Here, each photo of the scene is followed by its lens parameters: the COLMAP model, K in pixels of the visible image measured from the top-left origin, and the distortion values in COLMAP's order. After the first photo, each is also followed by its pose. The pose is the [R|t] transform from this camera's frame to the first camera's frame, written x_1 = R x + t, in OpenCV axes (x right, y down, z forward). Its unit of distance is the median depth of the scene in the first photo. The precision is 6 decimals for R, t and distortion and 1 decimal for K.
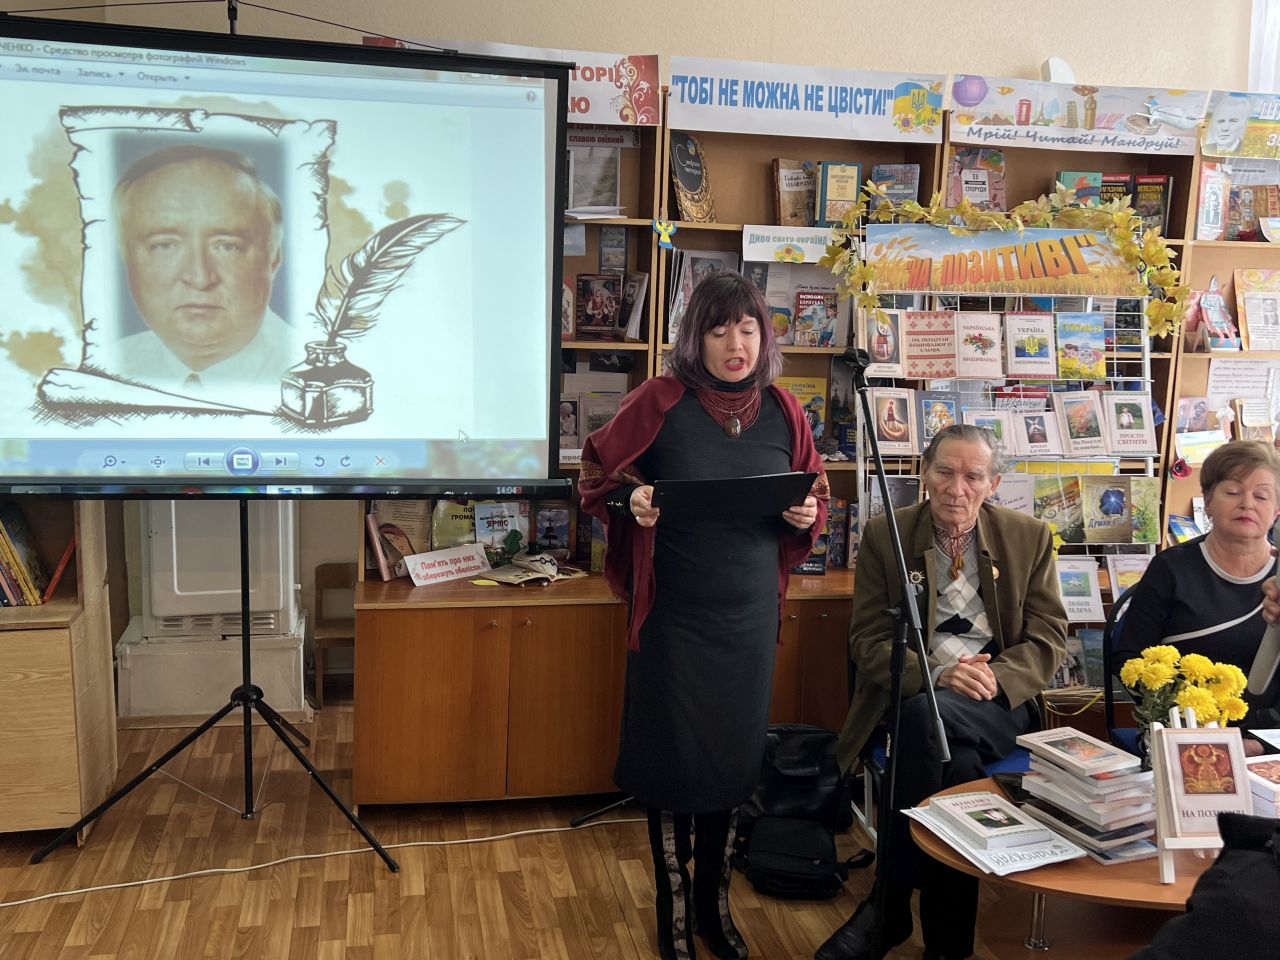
lens RADIAL K [[1249.1, 0, 639.3], [0, 1249.1, 476.9], [0, 0, 1]] dist [0.009432, 0.000000]
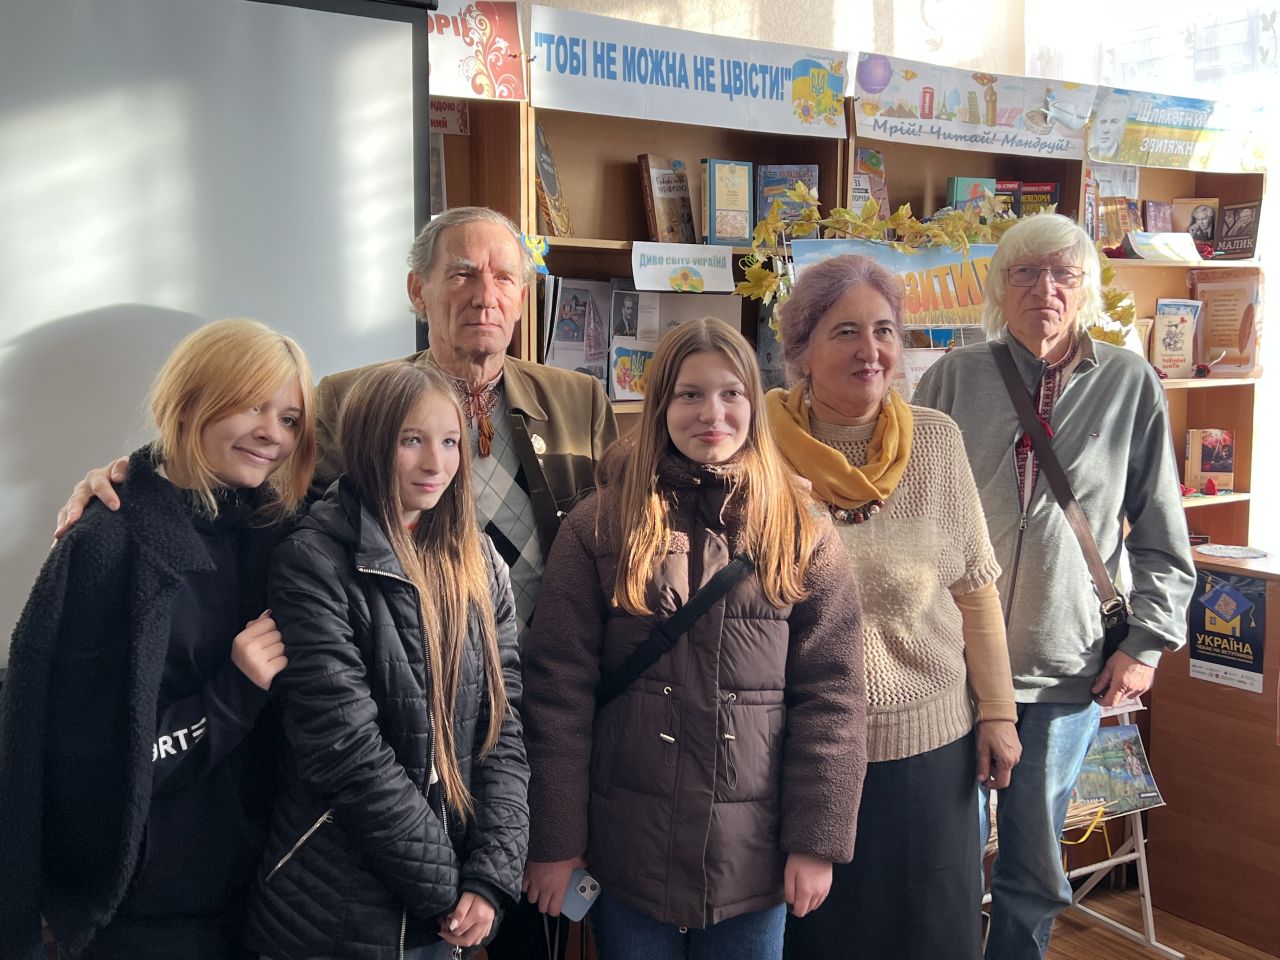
lens RADIAL K [[1387.3, 0, 658.7], [0, 1387.3, 485.8], [0, 0, 1]] dist [0.021672, 0.000000]
pose [[0.923868, -0.071814, 0.375914, -0.216112], [0.085074, 0.996198, -0.018769, -0.042754], [-0.373136, 0.049320, 0.926465, 0.247134]]
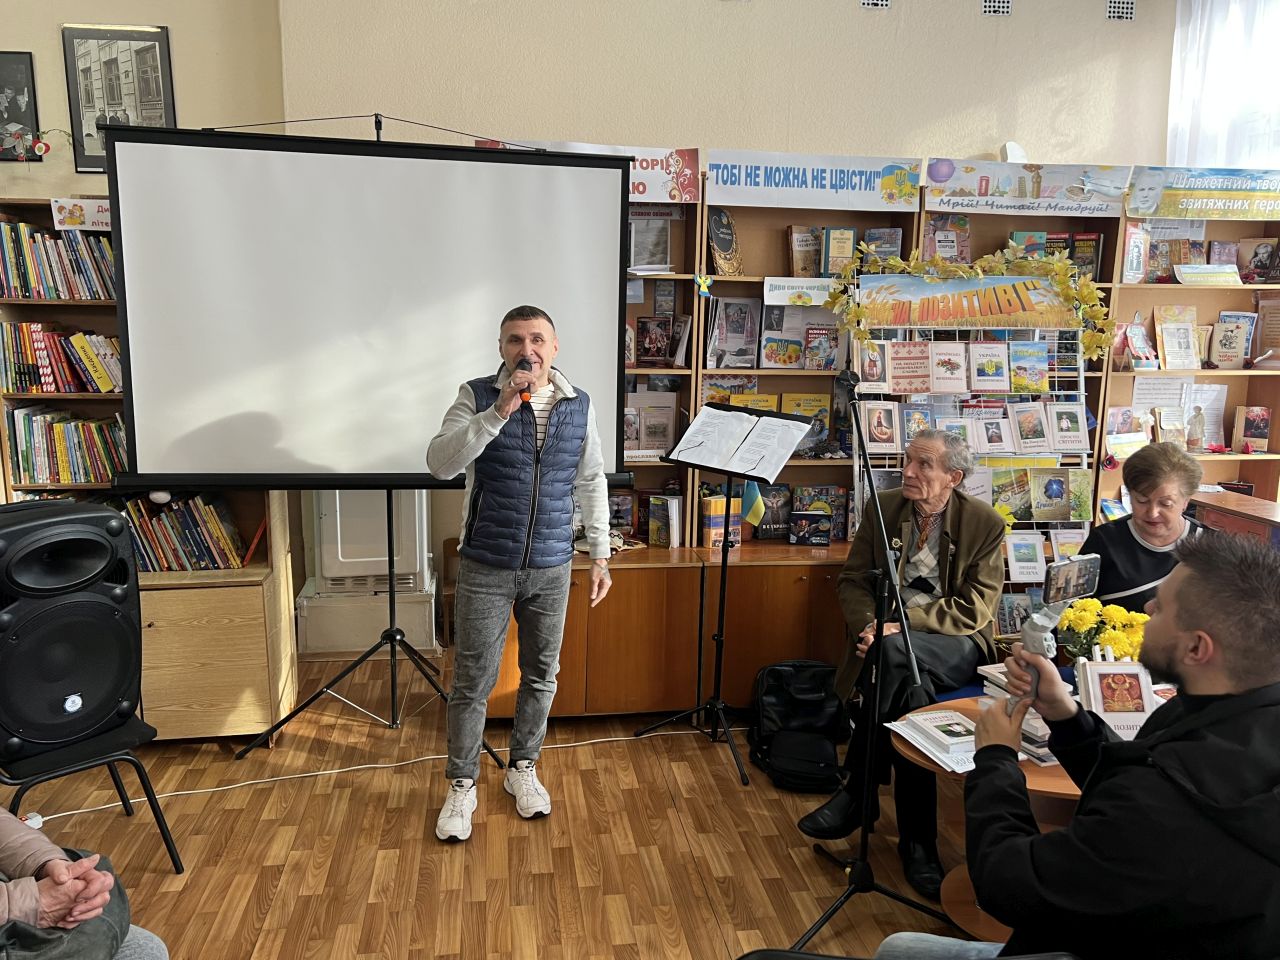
lens RADIAL K [[962.8, 0, 636.9], [0, 962.8, 480.0], [0, 0, 1]] dist [0.019819, -0.026150]
pose [[0.998397, -0.004715, -0.056402, 0.006054], [0.005111, 0.999963, 0.006883, 0.002099], [0.056368, -0.007160, 0.998384, -0.013489]]
